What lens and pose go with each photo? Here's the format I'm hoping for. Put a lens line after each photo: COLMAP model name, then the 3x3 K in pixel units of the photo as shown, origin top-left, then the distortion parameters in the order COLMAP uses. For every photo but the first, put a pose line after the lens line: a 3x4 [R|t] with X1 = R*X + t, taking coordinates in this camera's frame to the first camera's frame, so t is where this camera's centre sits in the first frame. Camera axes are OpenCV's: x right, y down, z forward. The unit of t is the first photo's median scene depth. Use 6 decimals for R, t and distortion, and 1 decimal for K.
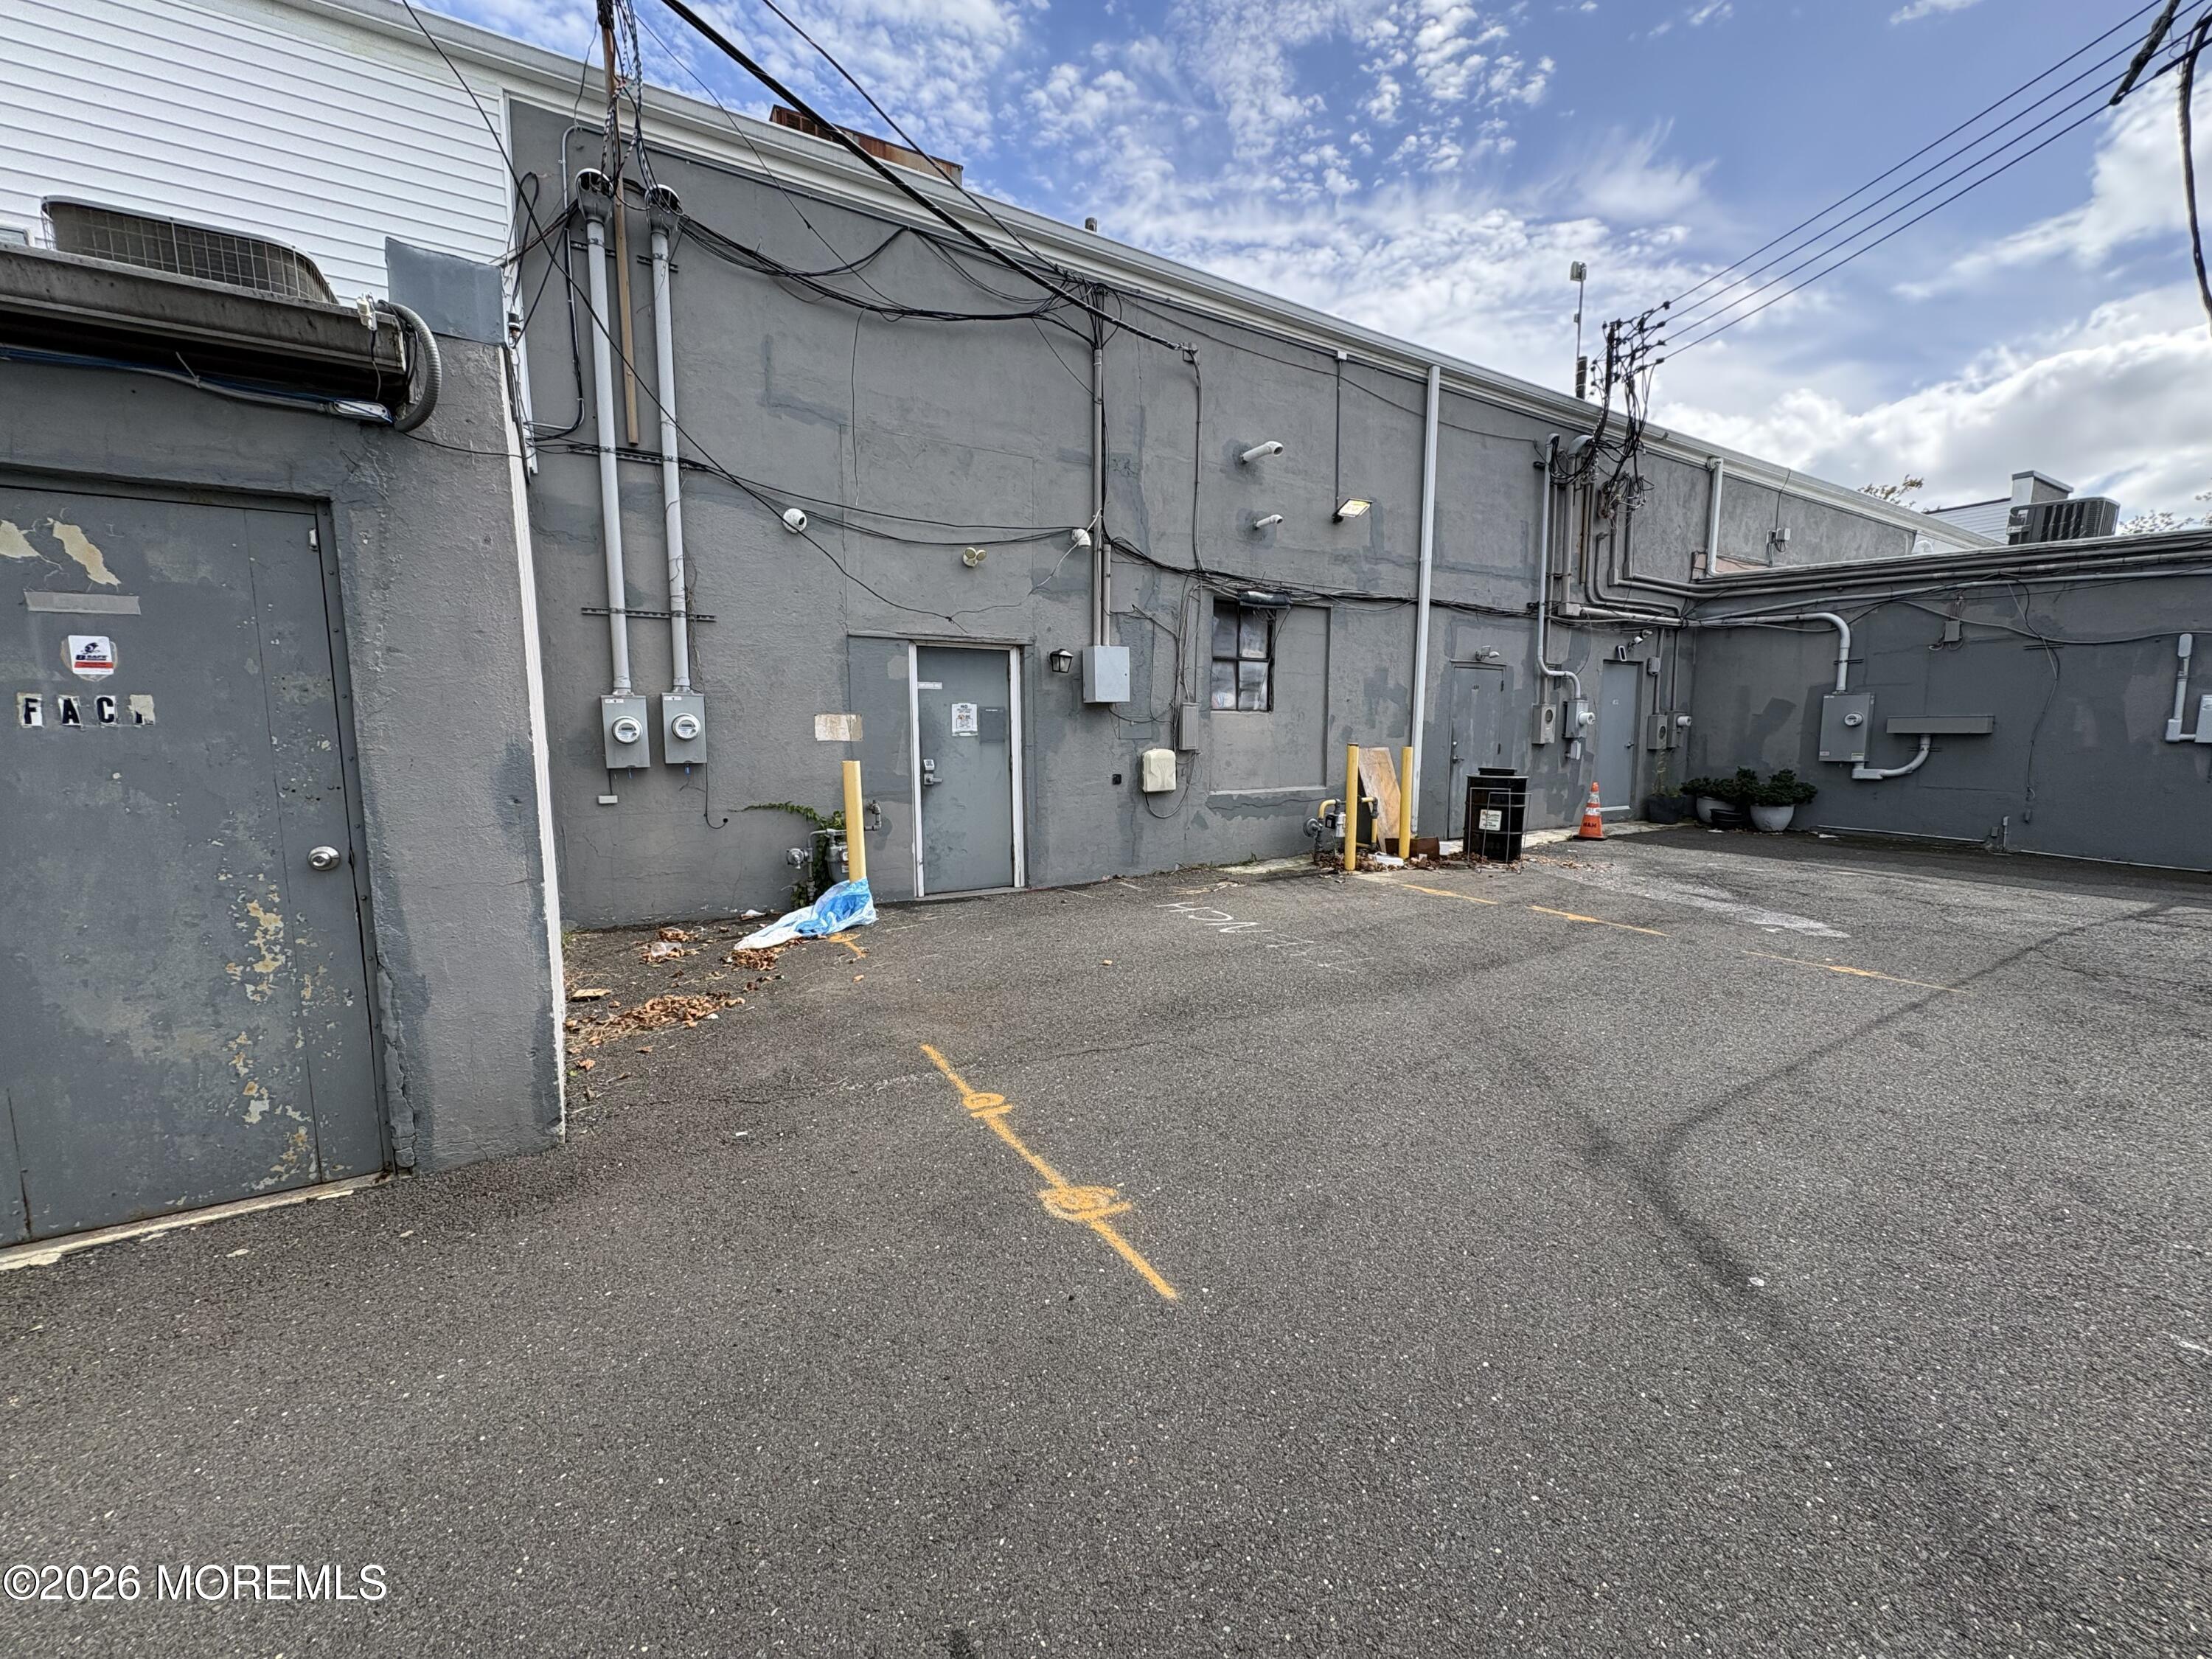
lens RADIAL K [[875.4, 0, 1106.0], [0, 875.4, 829.5], [0, 0, 1]] dist [-0.001492, -0.000370]
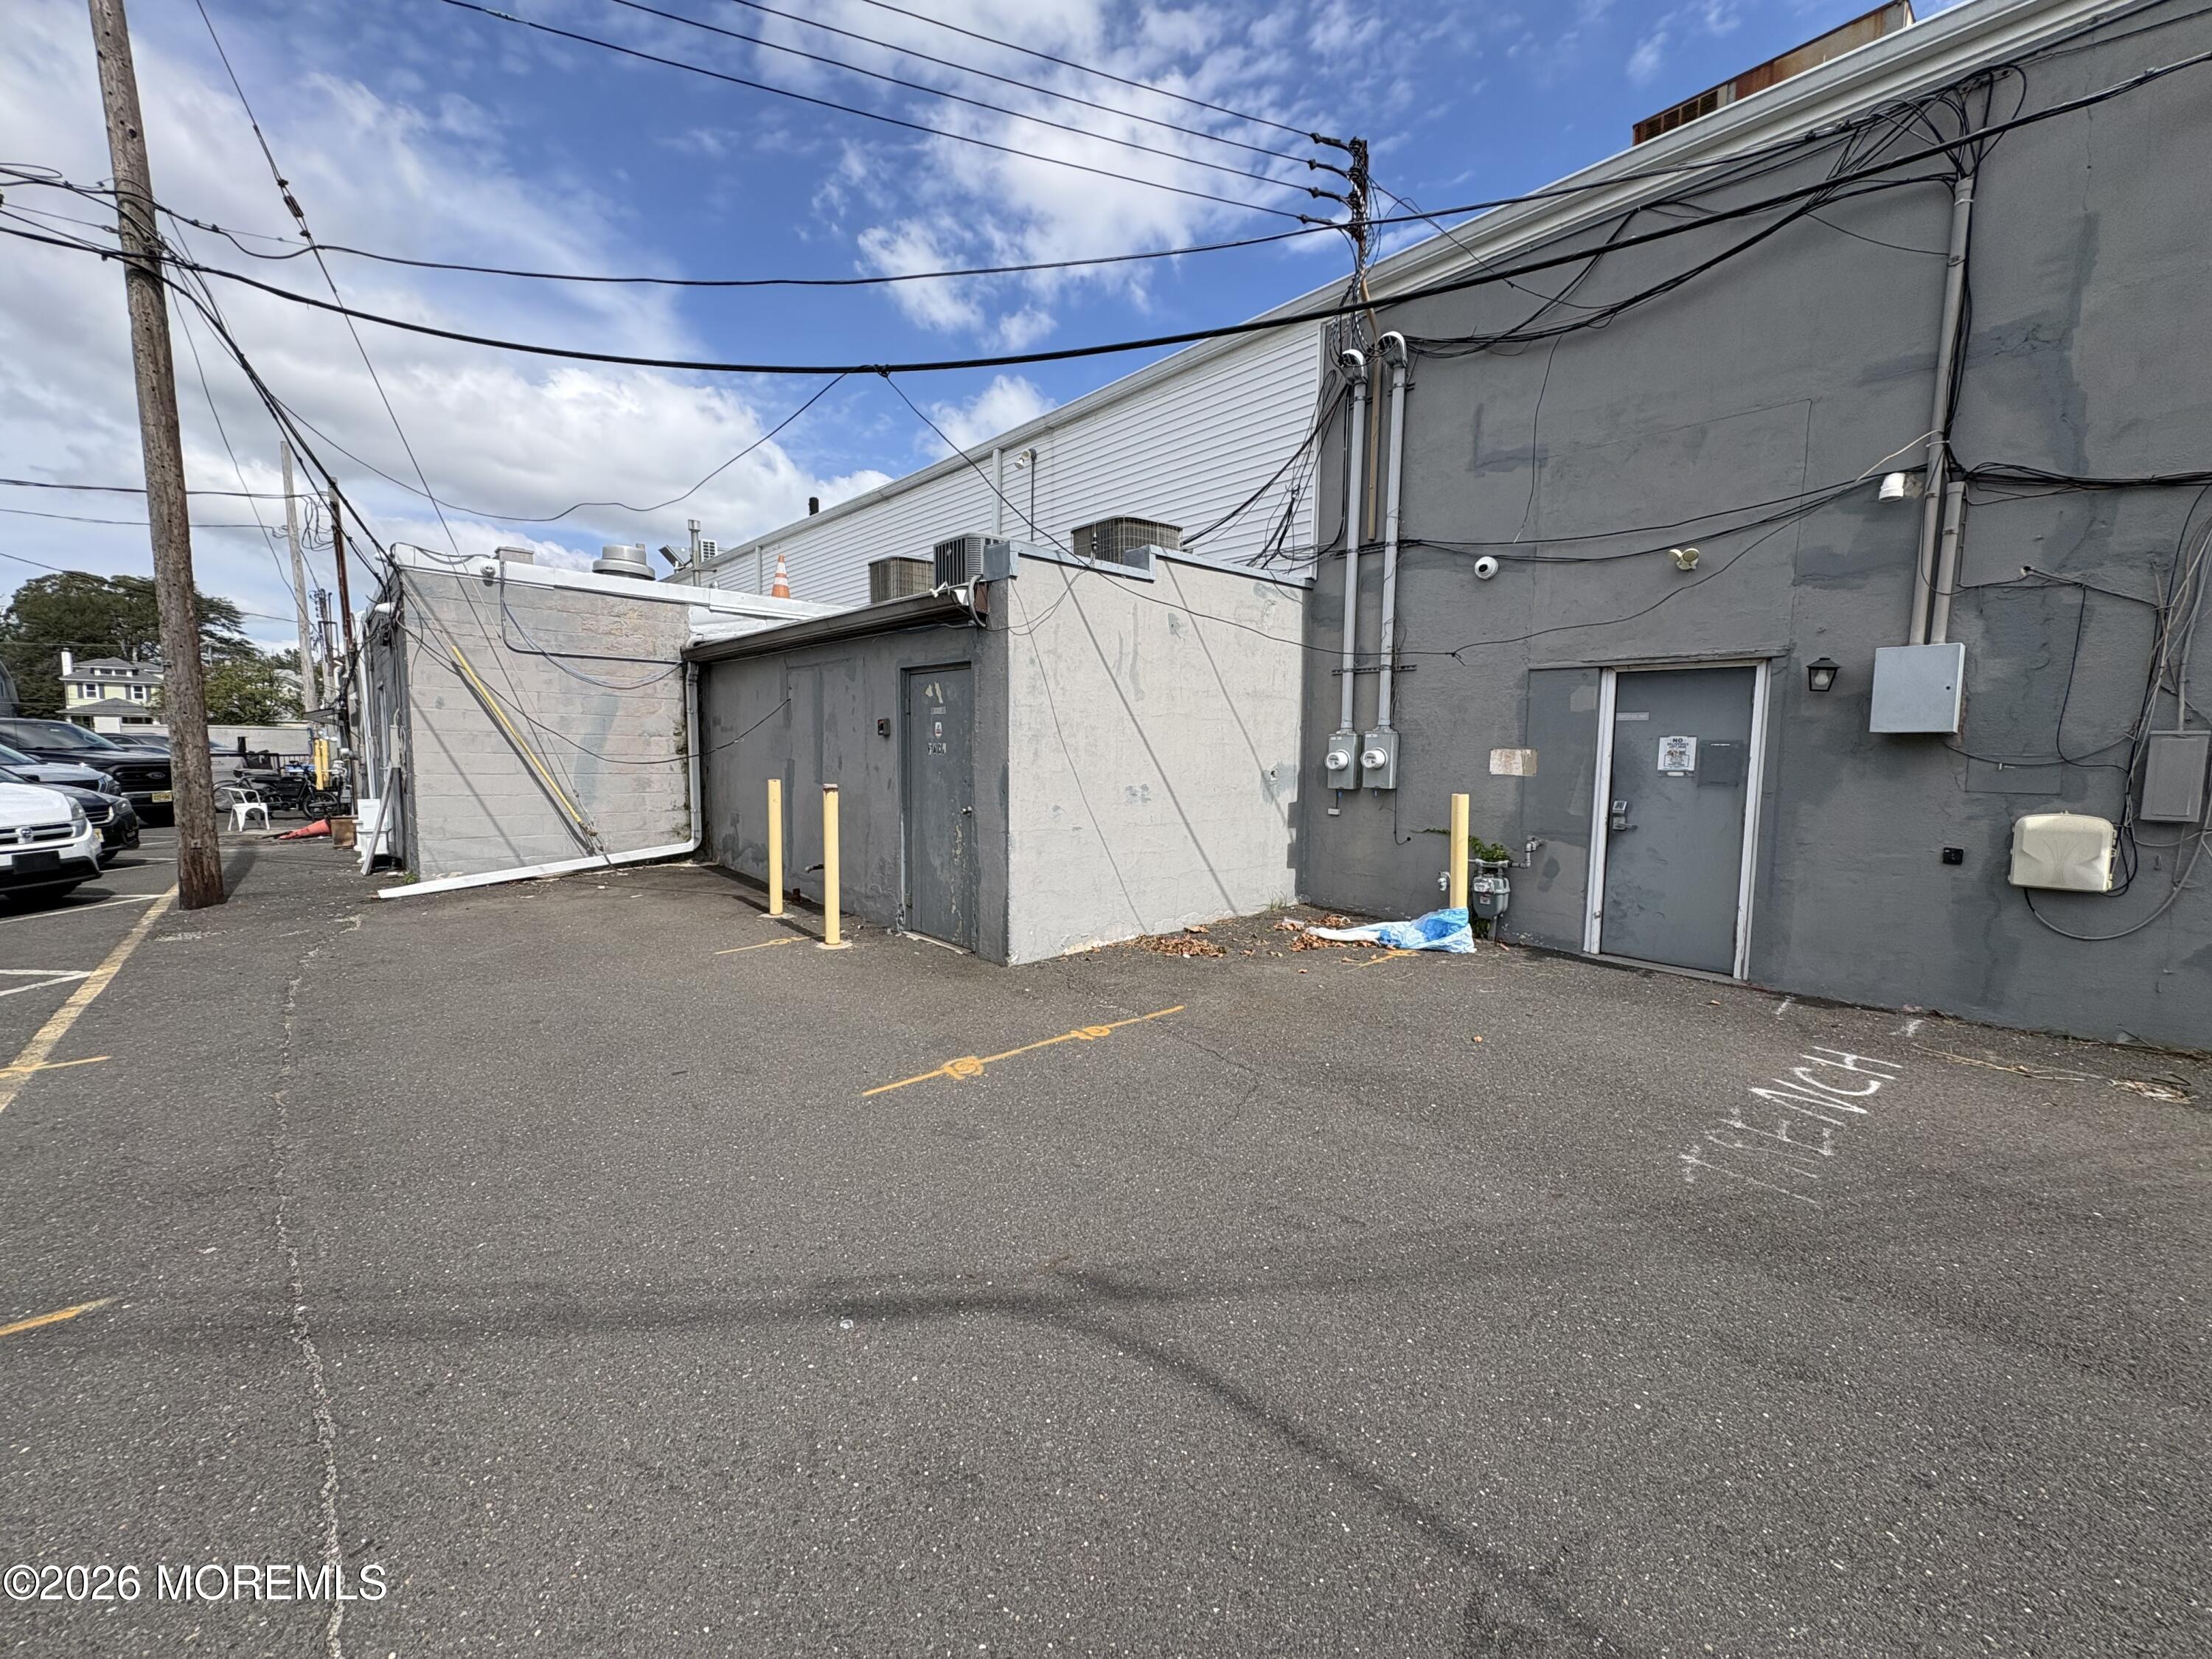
lens RADIAL K [[885.2, 0, 1120.2], [0, 885.2, 831.8], [0, 0, 1]] dist [0.004867, 0.000120]
pose [[0.197006, 0.100712, -0.975216, 0.661087], [-0.126645, 0.988990, 0.076551, -0.063185], [0.972188, 0.108425, 0.207591, 0.388665]]
